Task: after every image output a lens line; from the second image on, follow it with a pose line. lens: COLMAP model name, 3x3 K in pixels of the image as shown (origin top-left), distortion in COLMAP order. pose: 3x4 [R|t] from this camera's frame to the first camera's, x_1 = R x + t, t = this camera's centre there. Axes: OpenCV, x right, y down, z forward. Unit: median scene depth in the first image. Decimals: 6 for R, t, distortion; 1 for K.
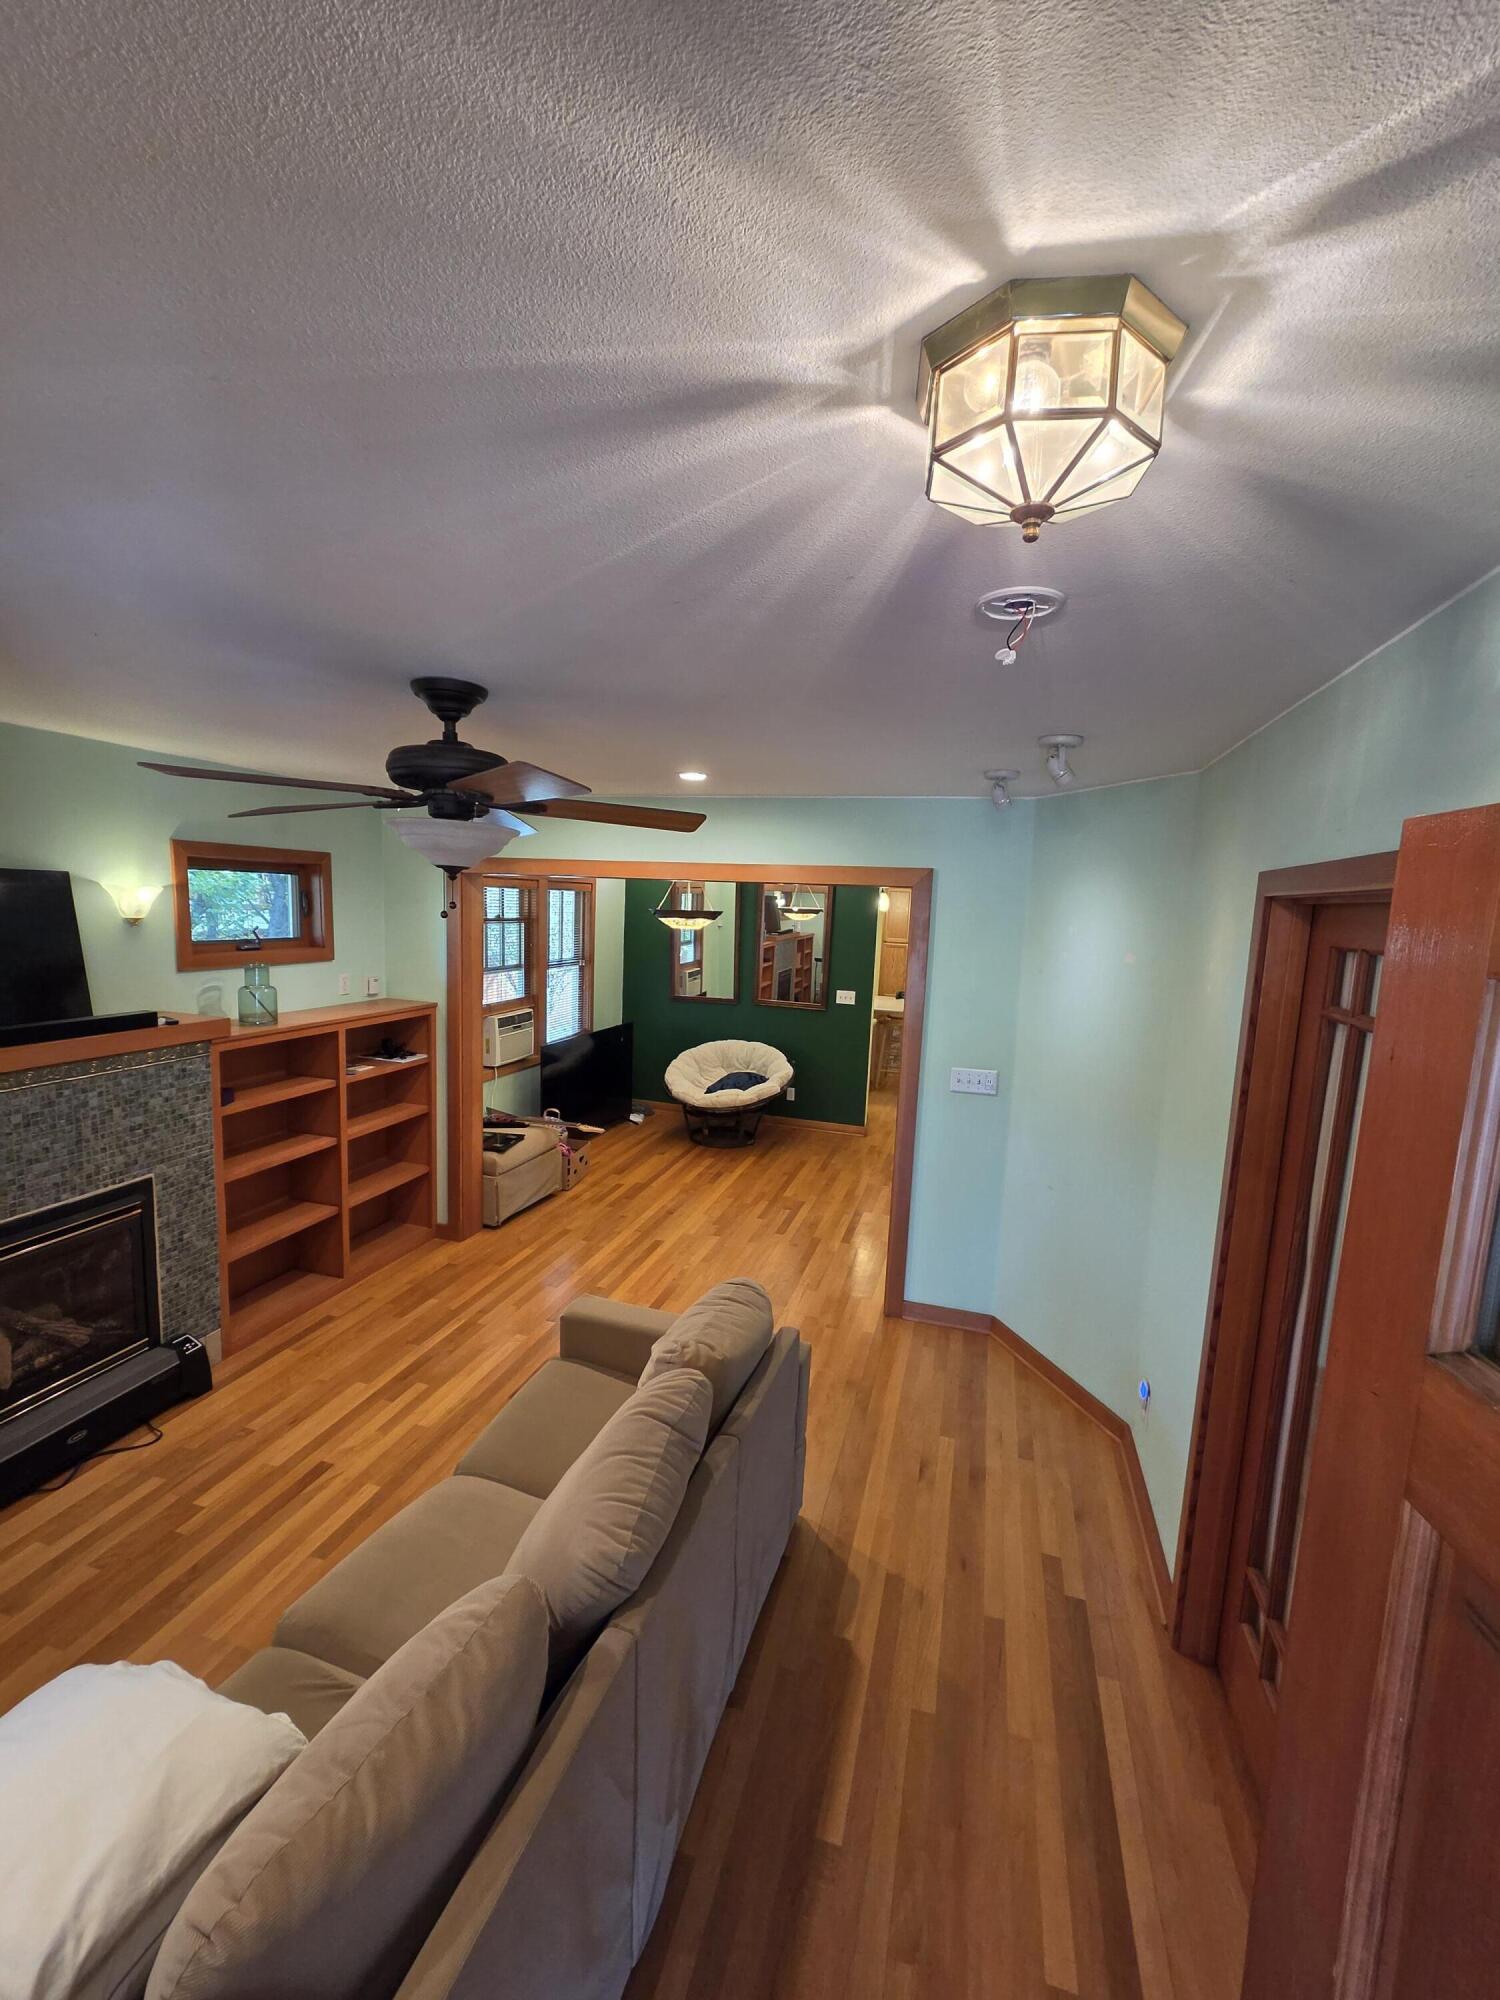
lens RADIAL K [[813.7, 0, 753.0], [0, 813.7, 1004.7], [0, 0, 1]] dist [-0.001644, 0.000931]
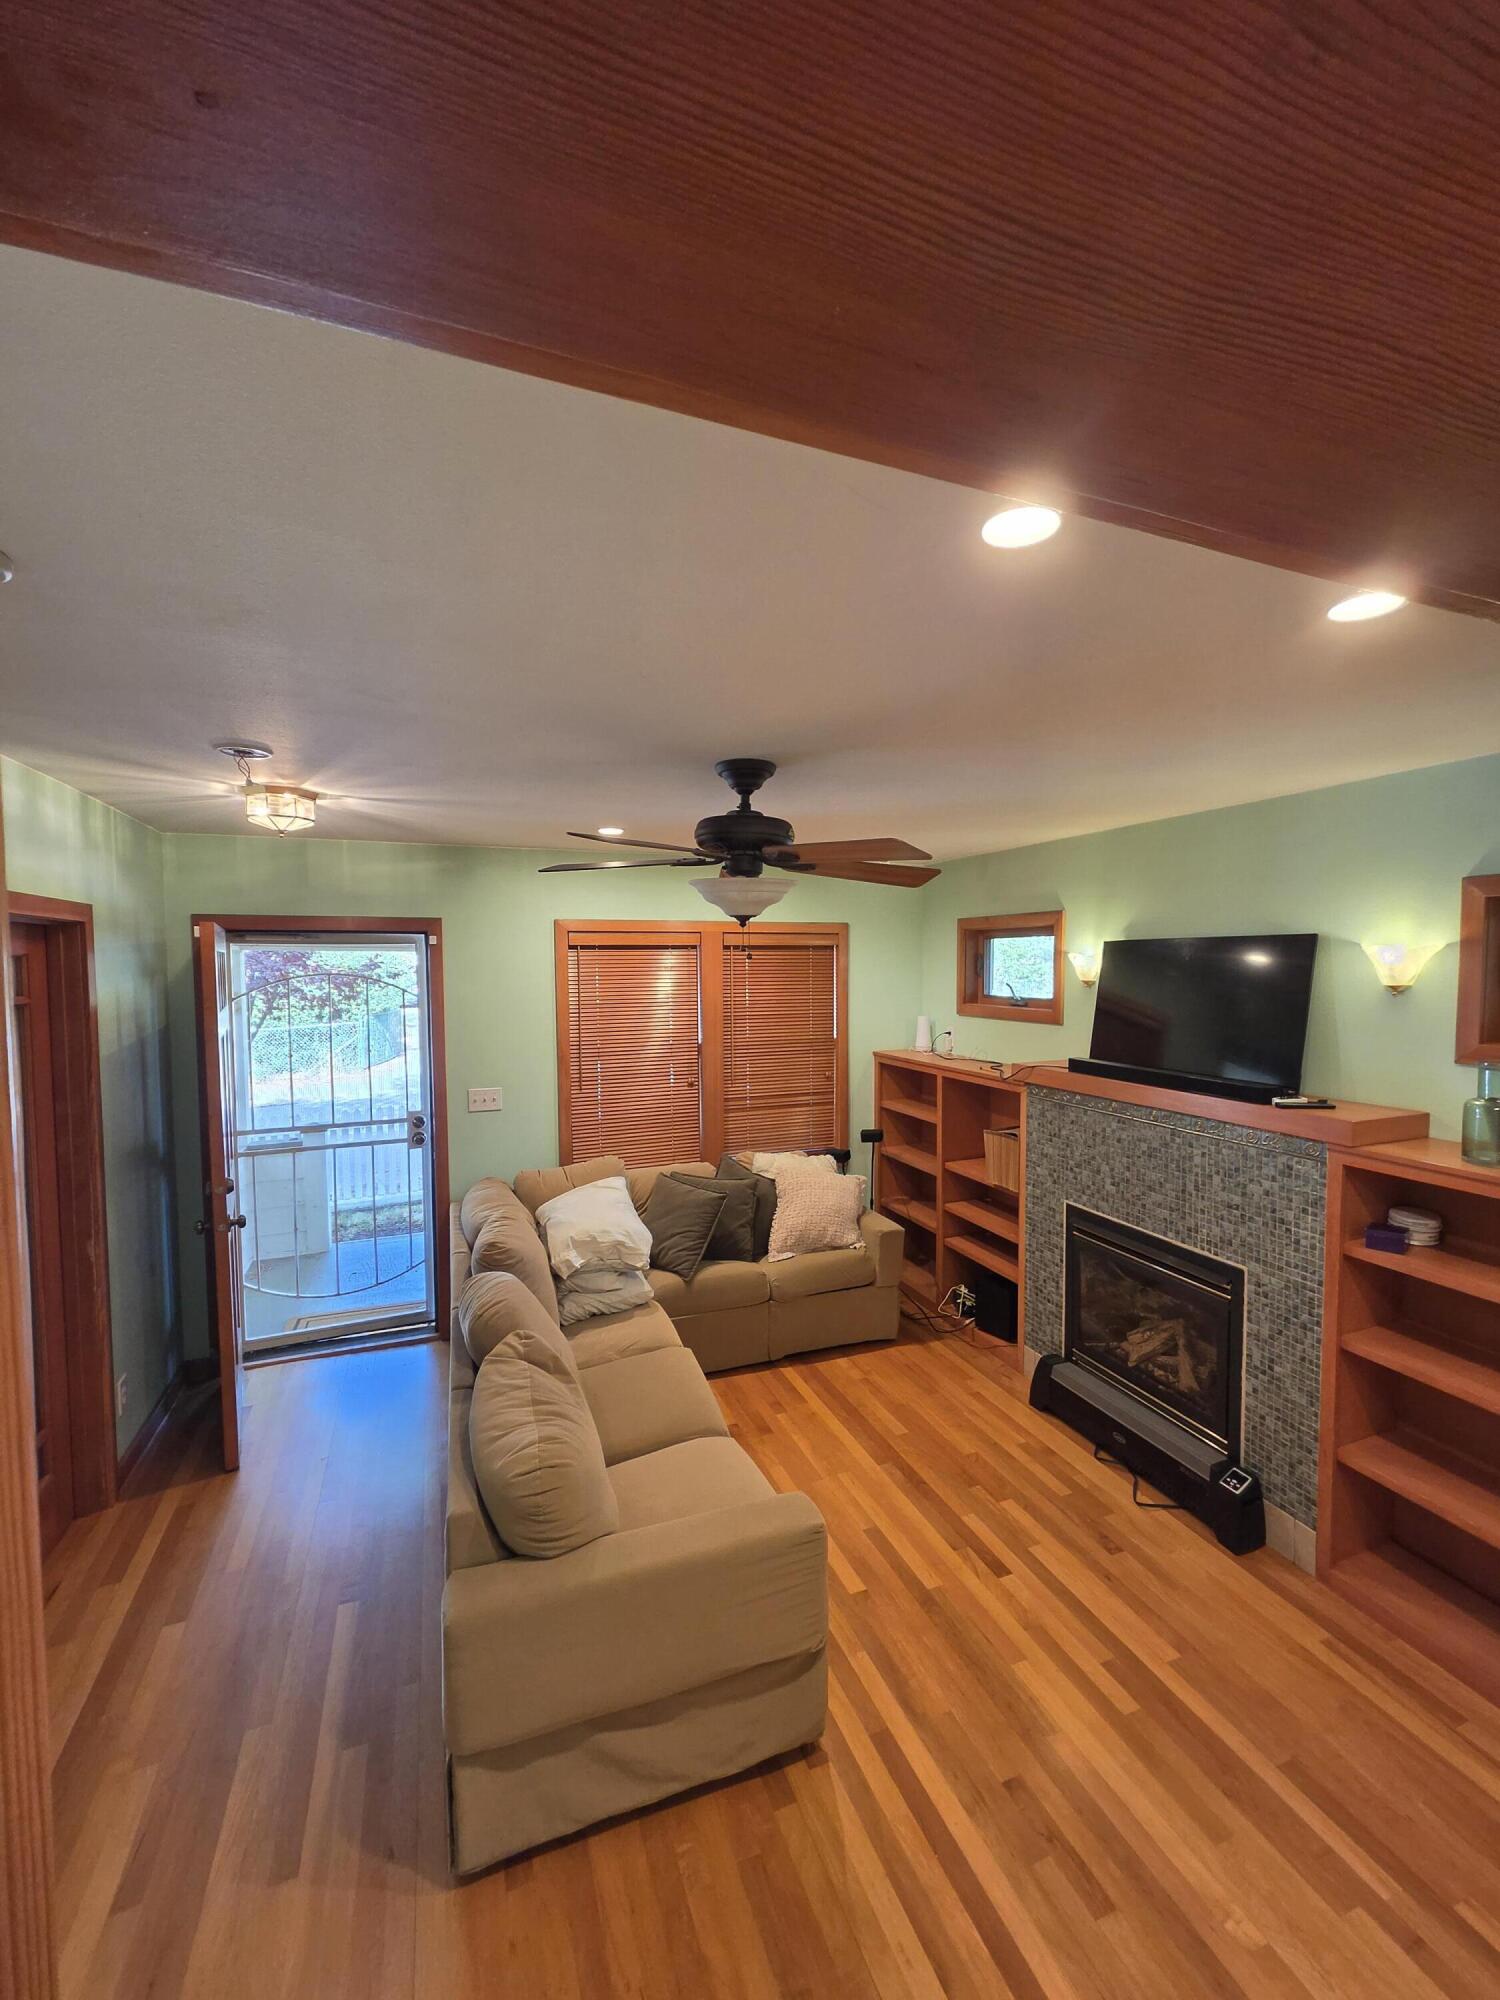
lens RADIAL K [[813.7, 0, 754.0], [0, 813.7, 1001.7], [0, 0, 1]] dist [-0.001644, 0.000931]
pose [[-0.793159, -0.004554, -0.608998, 0.229250], [-0.097683, 0.987976, 0.119835, -0.133025], [0.601130, 0.154537, -0.784067, 1.339164]]
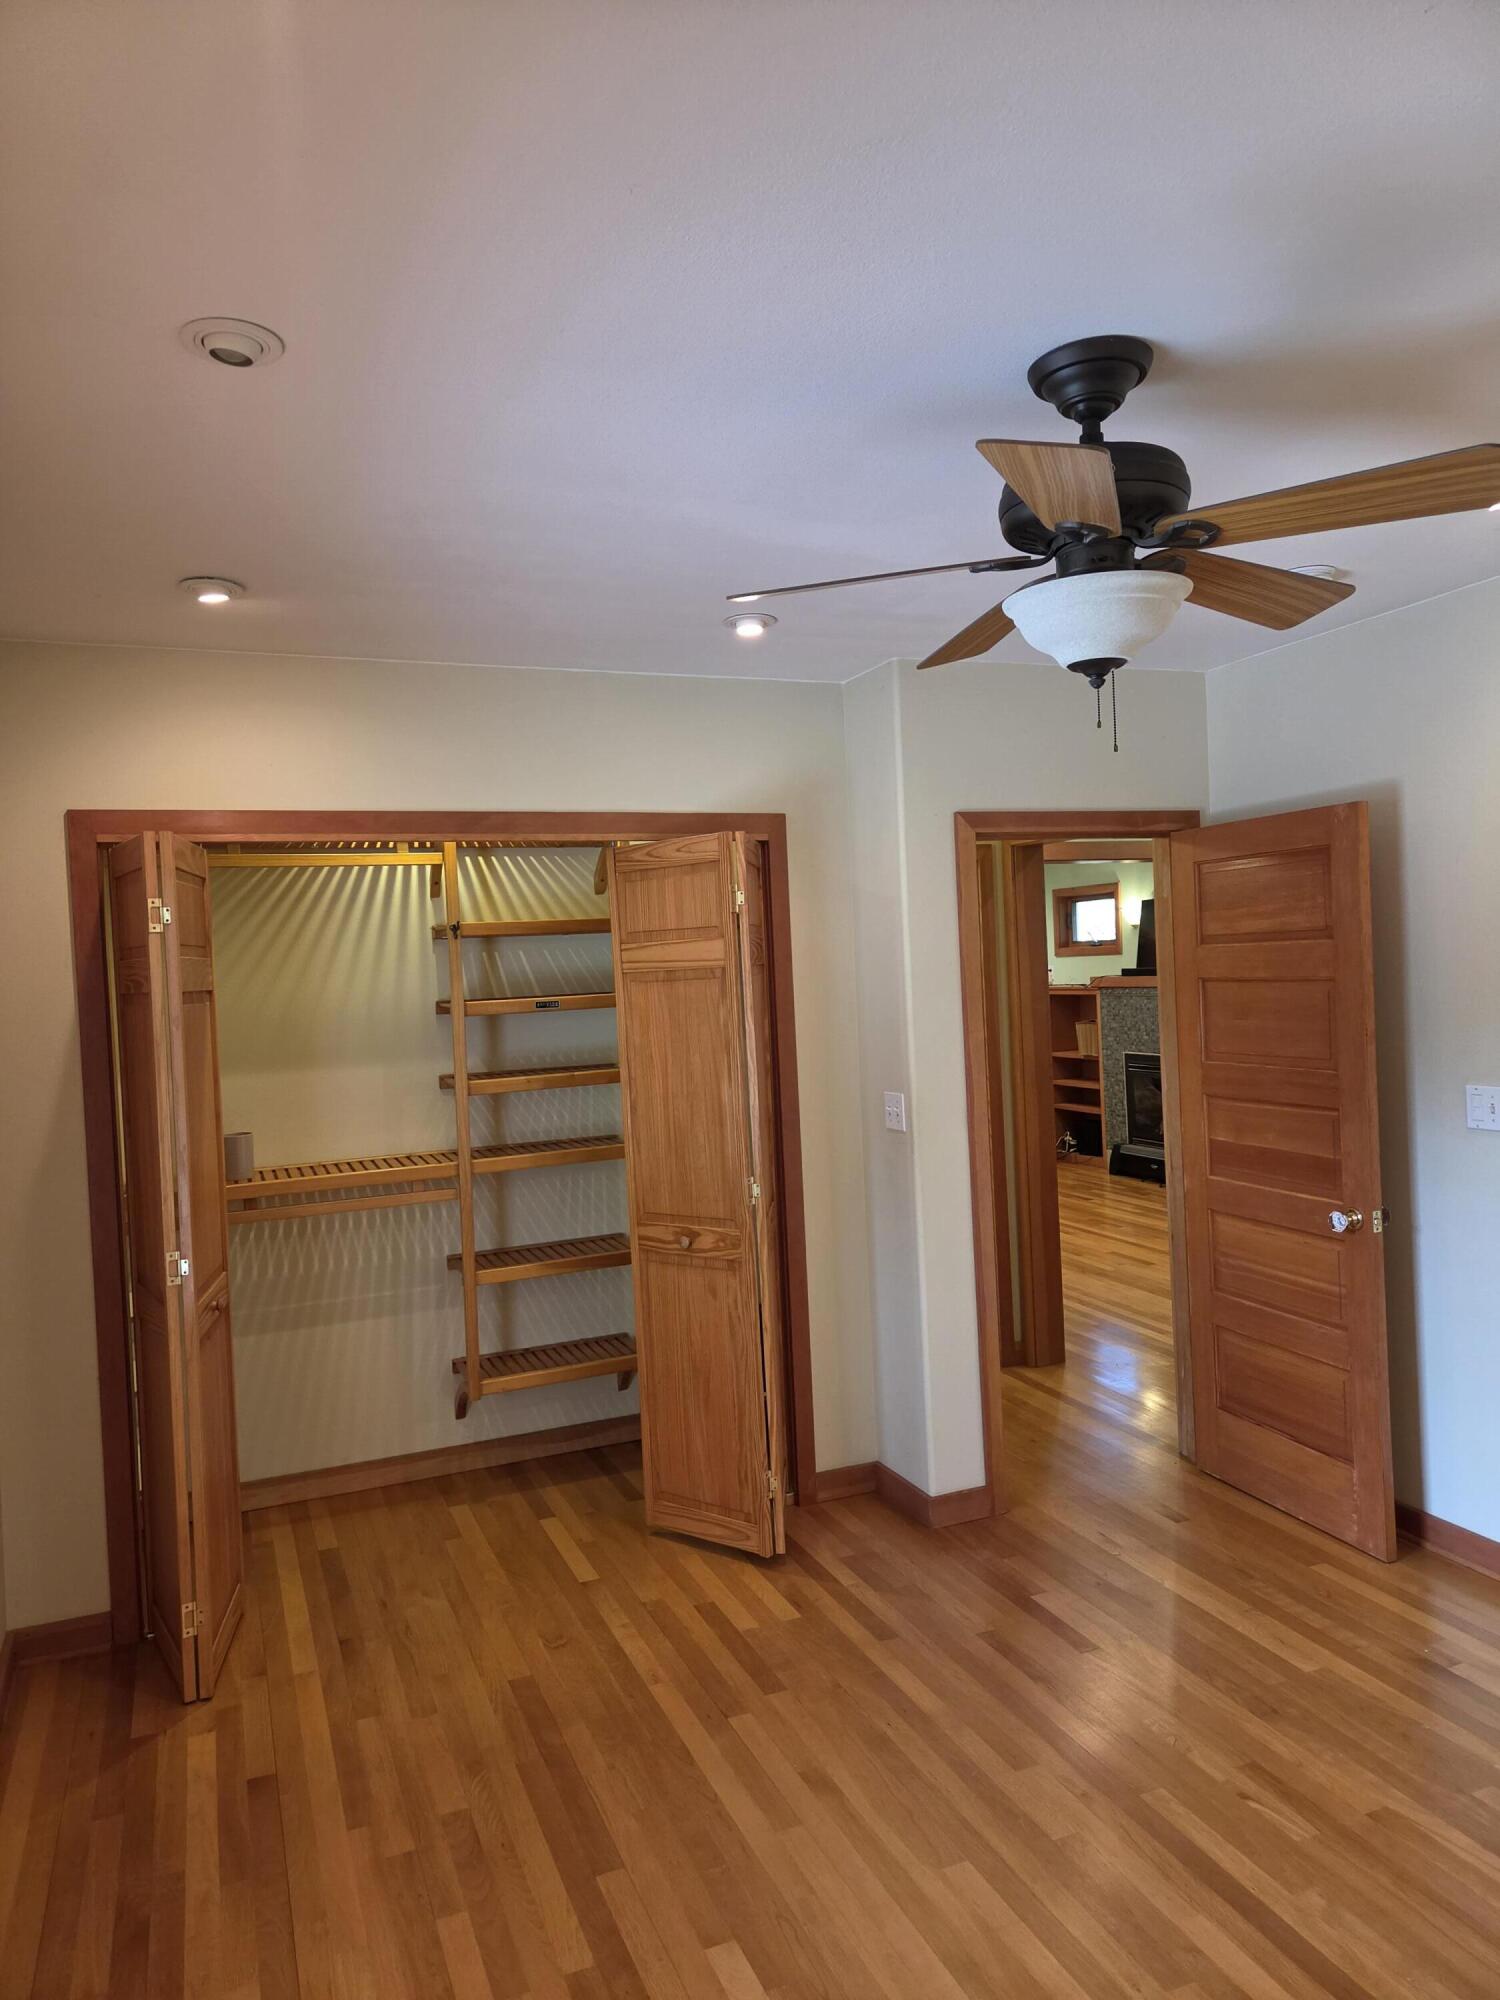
lens RADIAL K [[1343.9, 0, 750.2], [0, 1343.9, 993.7], [0, 0, 1]] dist [-0.005846, -0.000775]
pose [[-0.773519, 0.009968, -0.633695, 1.910046], [-0.060656, 0.994122, 0.089678, -0.138597], [0.630864, 0.107805, -0.768368, 2.636770]]
